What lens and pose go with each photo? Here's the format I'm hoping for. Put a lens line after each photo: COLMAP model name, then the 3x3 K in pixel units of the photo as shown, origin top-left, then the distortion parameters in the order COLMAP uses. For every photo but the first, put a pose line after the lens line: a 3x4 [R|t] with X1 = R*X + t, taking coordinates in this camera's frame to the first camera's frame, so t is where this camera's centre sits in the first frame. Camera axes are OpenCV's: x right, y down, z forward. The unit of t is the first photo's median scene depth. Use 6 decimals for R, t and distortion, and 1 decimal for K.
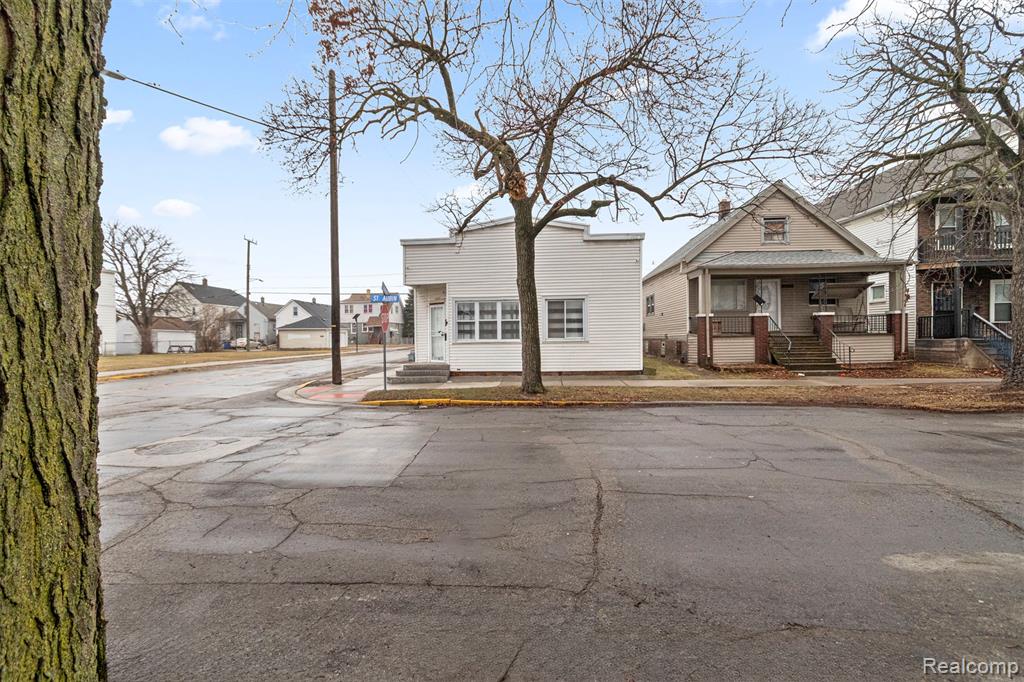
lens RADIAL K [[473.5, 0, 504.8], [0, 473.5, 340.0], [0, 0, 1]] dist [-0.000032, 0.000115]
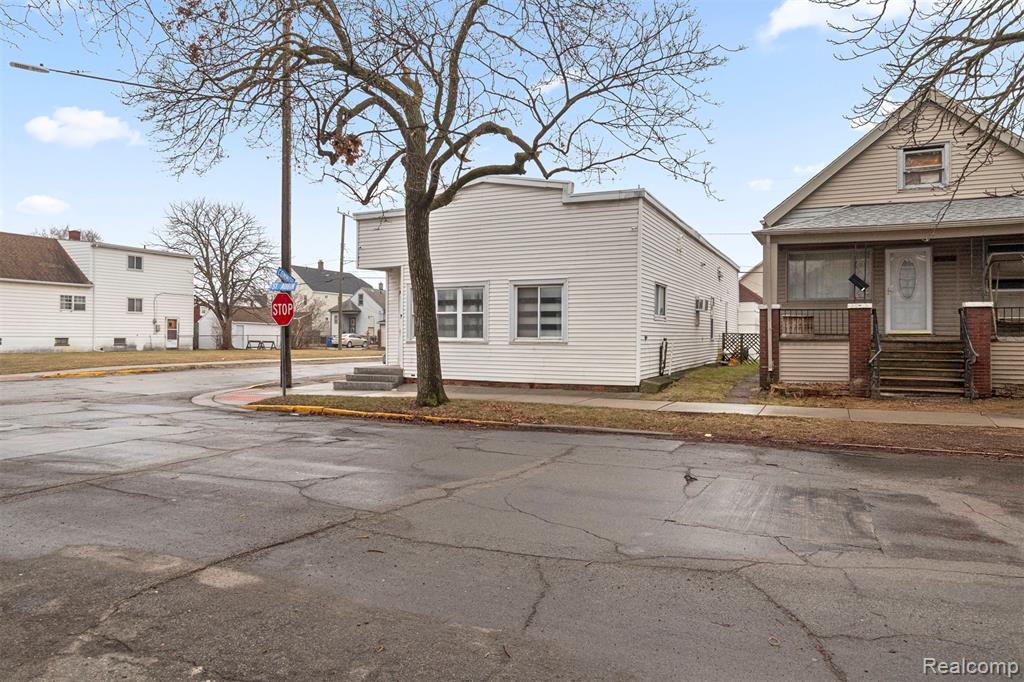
lens RADIAL K [[686.9, 0, 506.0], [0, 686.9, 339.2], [0, 0, 1]] dist [0.000463, 0.000749]
pose [[0.935320, 0.018734, -0.353306, 0.456845], [-0.019975, 0.999800, 0.000134, -0.000858], [0.353238, 0.006932, 0.935508, -0.013560]]
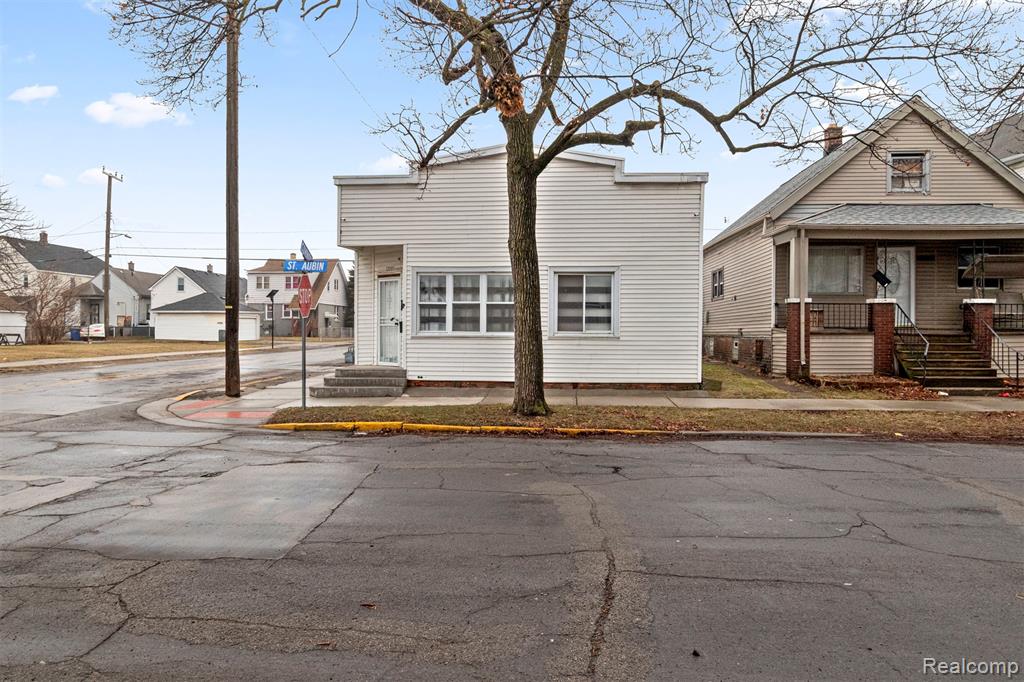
lens RADIAL K [[717.5, 0, 505.0], [0, 717.5, 337.2], [0, 0, 1]] dist [0.002783, -0.005274]
pose [[0.999844, 0.016862, 0.005236, 0.013790], [-0.016886, 0.999846, 0.004700, 0.000595], [-0.005156, -0.004788, 0.999975, 0.011058]]
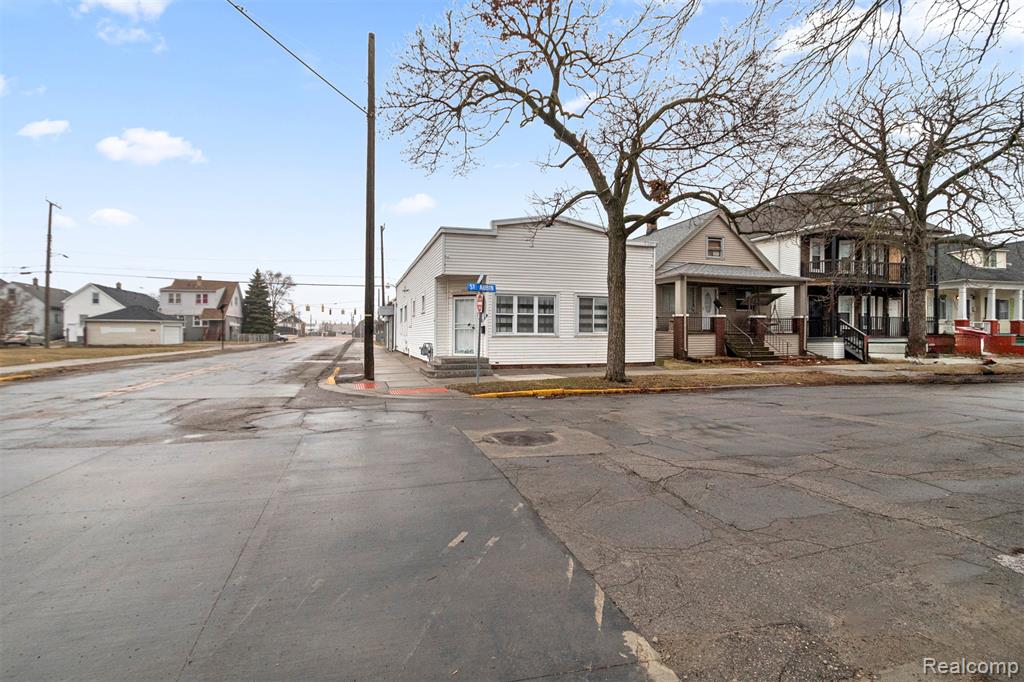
lens RADIAL K [[473.5, 0, 504.8], [0, 473.5, 340.0], [0, 0, 1]] dist [-0.000032, 0.000115]
pose [[0.929299, 0.008598, 0.369228, -0.458262], [-0.008896, 0.999960, -0.000895, 0.015626], [-0.369221, -0.002453, 0.929339, 0.071682]]
